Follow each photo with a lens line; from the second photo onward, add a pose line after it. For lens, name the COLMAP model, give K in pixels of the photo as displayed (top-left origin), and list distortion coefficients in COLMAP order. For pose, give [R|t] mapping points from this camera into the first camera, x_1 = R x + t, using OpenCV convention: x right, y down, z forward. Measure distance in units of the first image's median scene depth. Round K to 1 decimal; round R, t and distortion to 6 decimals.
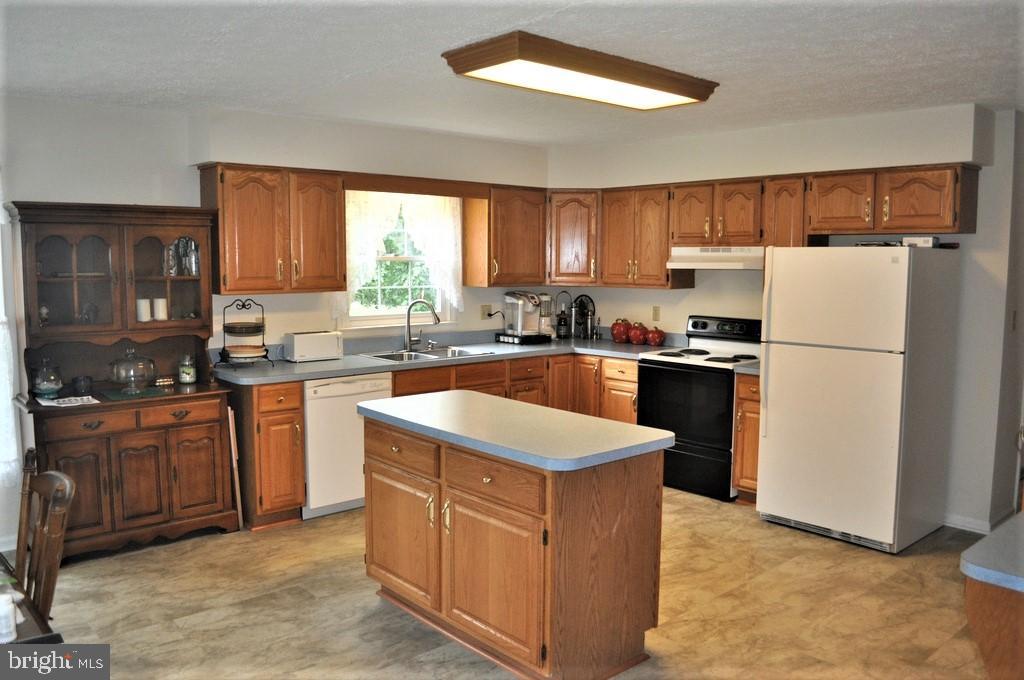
lens RADIAL K [[806.1, 0, 501.5], [0, 806.1, 338.8], [0, 0, 1]] dist [-0.077810, 0.008835]
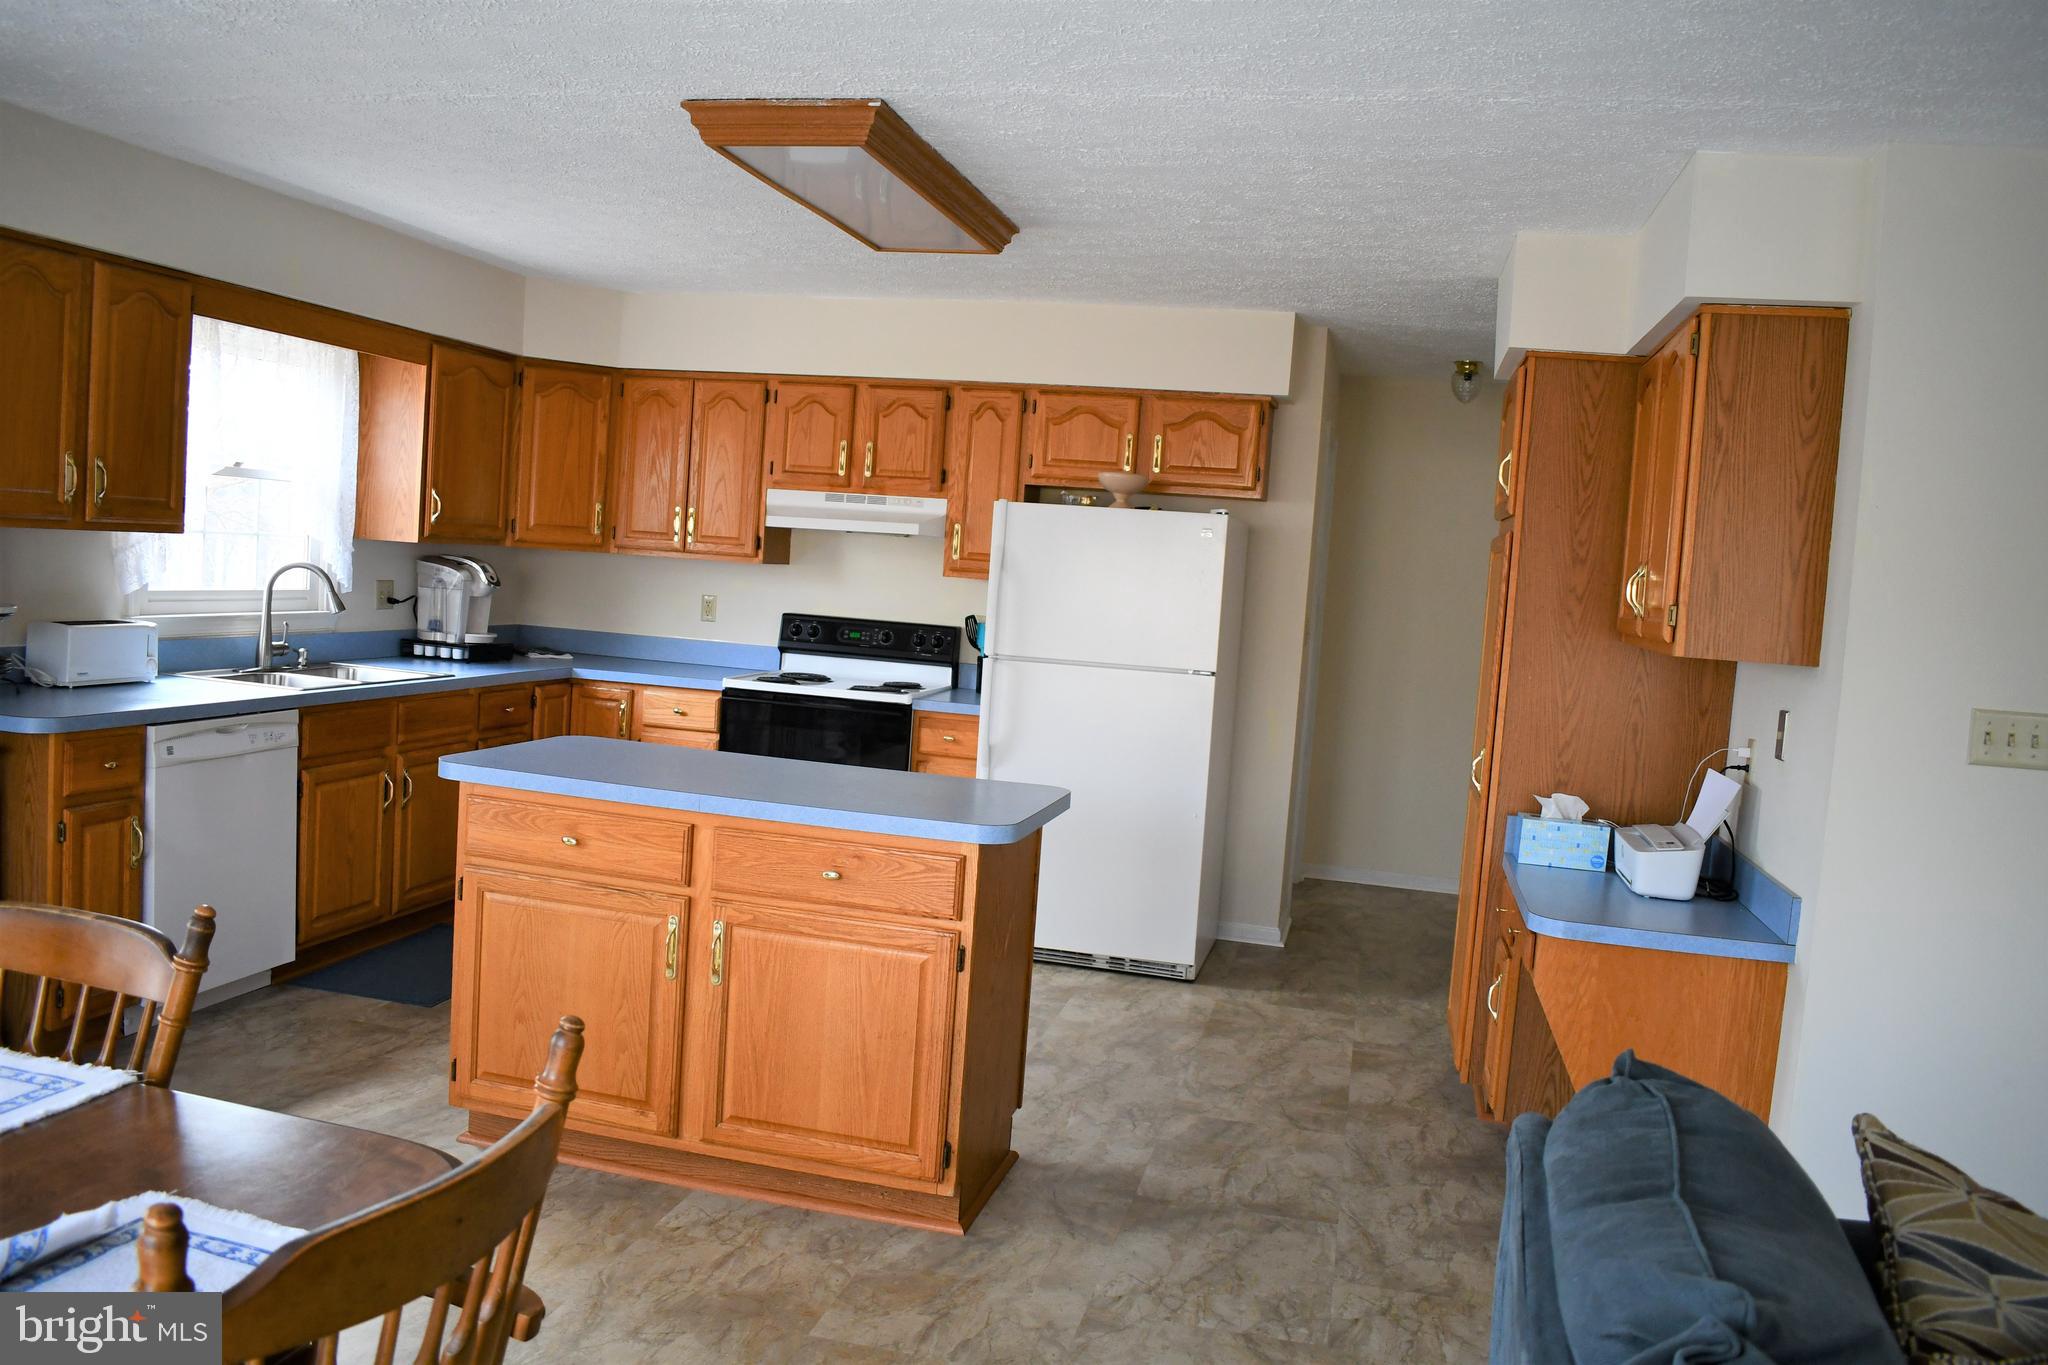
lens RADIAL K [[1619.7, 0, 1012.9], [0, 1619.7, 663.3], [0, 0, 1]] dist [-0.096511, 0.019836]
pose [[0.813211, 0.014463, 0.581790, -0.370246], [-0.008321, 0.999878, -0.013226, 0.024827], [-0.581910, 0.005914, 0.813232, -0.006612]]
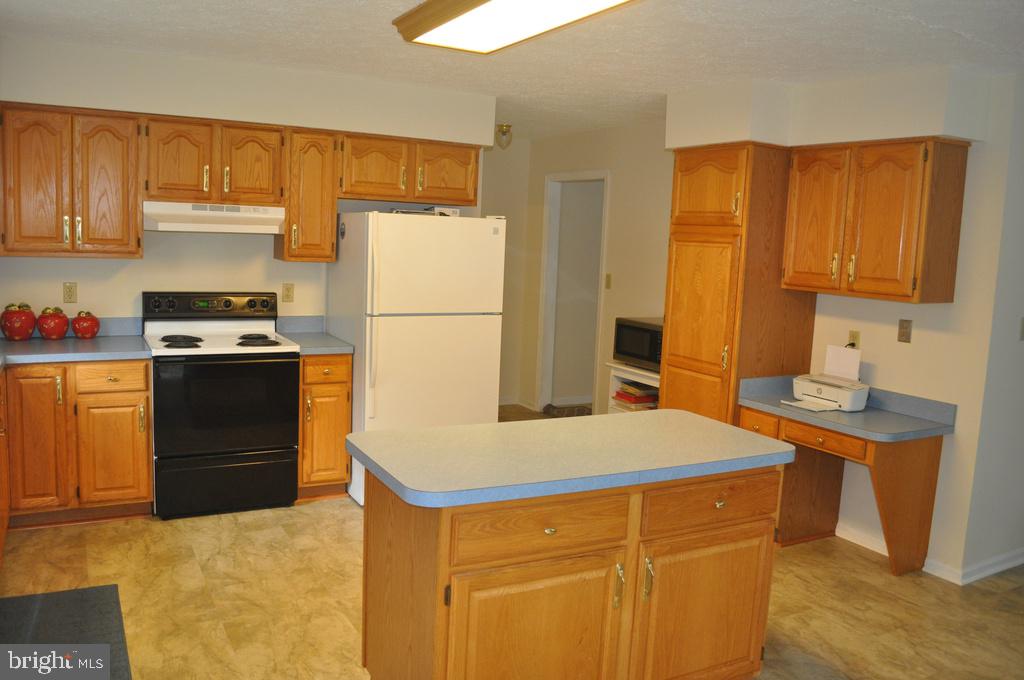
lens RADIAL K [[806.1, 0, 509.4], [0, 806.1, 345.0], [0, 0, 1]] dist [-0.077810, 0.008835]
pose [[0.212208, -0.124221, 0.969297, -0.540235], [0.052622, 0.991901, 0.115598, -0.061708], [-0.975807, 0.026476, 0.217026, 0.648394]]
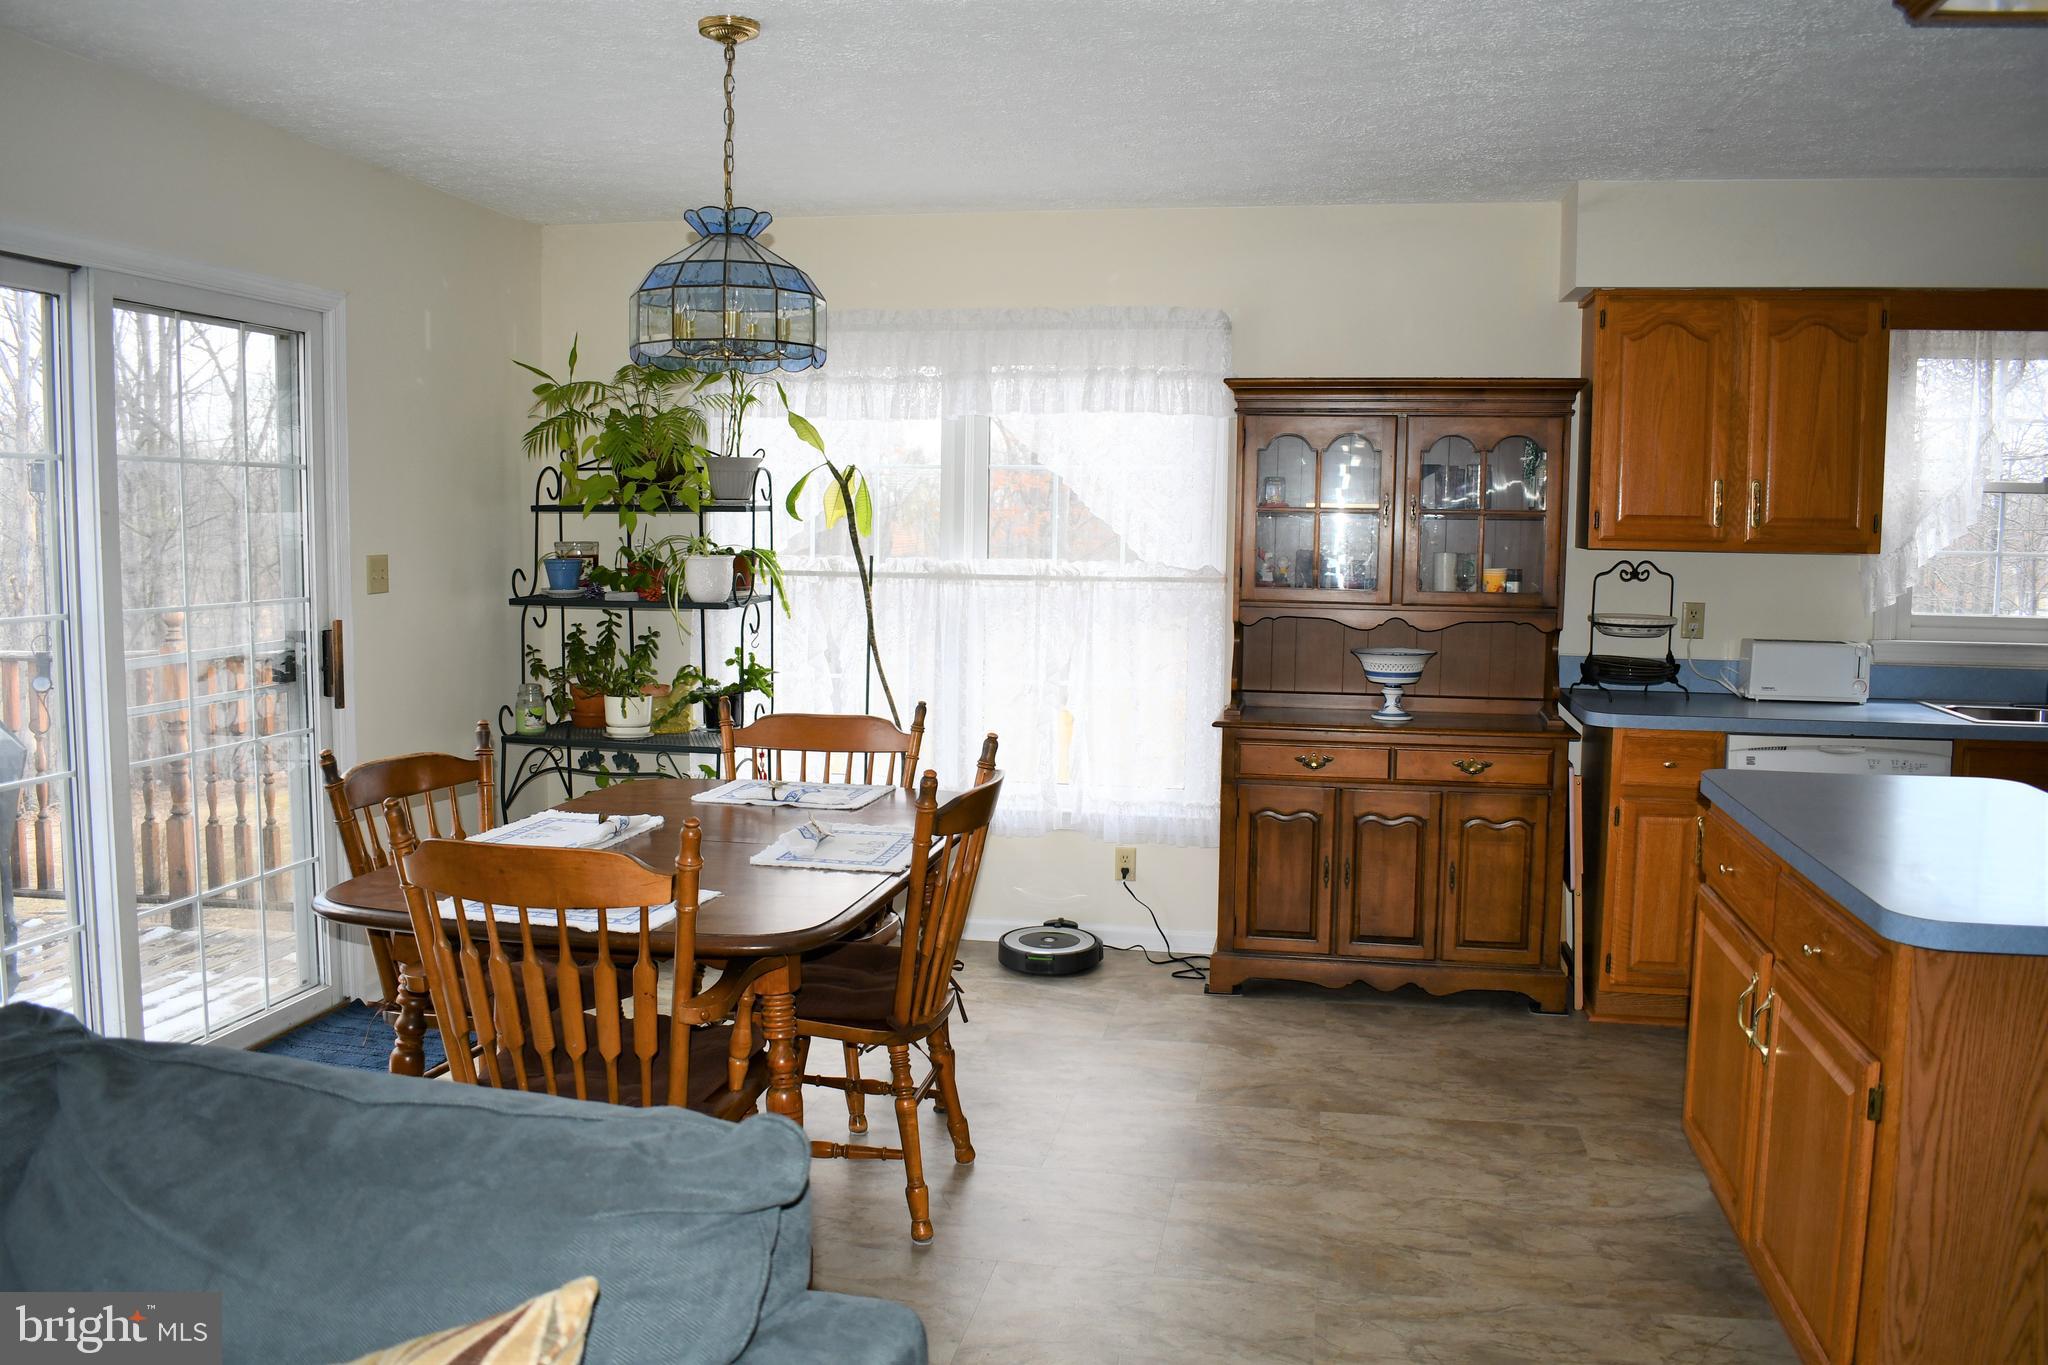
lens RADIAL K [[1619.7, 0, 1034.9], [0, 1619.7, 689.1], [0, 0, 1]] dist [-0.096511, 0.019836]
pose [[0.617872, 0.082474, -0.781942, 0.236660], [-0.085581, 0.995629, 0.037387, 0.025900], [0.781608, 0.043819, 0.622229, 0.092667]]
